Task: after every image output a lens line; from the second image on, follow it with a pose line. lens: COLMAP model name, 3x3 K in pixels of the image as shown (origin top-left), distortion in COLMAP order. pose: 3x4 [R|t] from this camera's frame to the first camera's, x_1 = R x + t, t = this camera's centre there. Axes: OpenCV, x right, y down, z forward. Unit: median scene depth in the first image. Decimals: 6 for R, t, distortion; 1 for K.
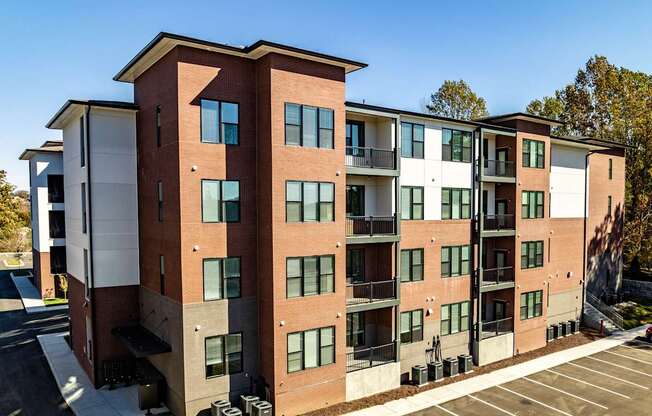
lens RADIAL K [[485.6, 0, 323.9], [0, 485.6, 224.3], [0, 0, 1]] dist [0.000479, 0.000246]
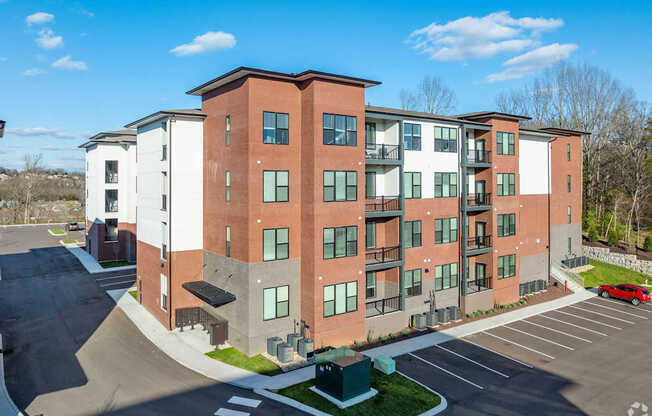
lens RADIAL K [[520.9, 0, 326.0], [0, 520.9, 208.0], [0, 0, 1]] dist [0.000555, 0.000225]
pose [[0.997767, -0.020298, 0.063636, -0.128971], [0.020361, 0.999793, -0.000350, 0.012377], [-0.063616, 0.001645, 0.997973, -0.339665]]
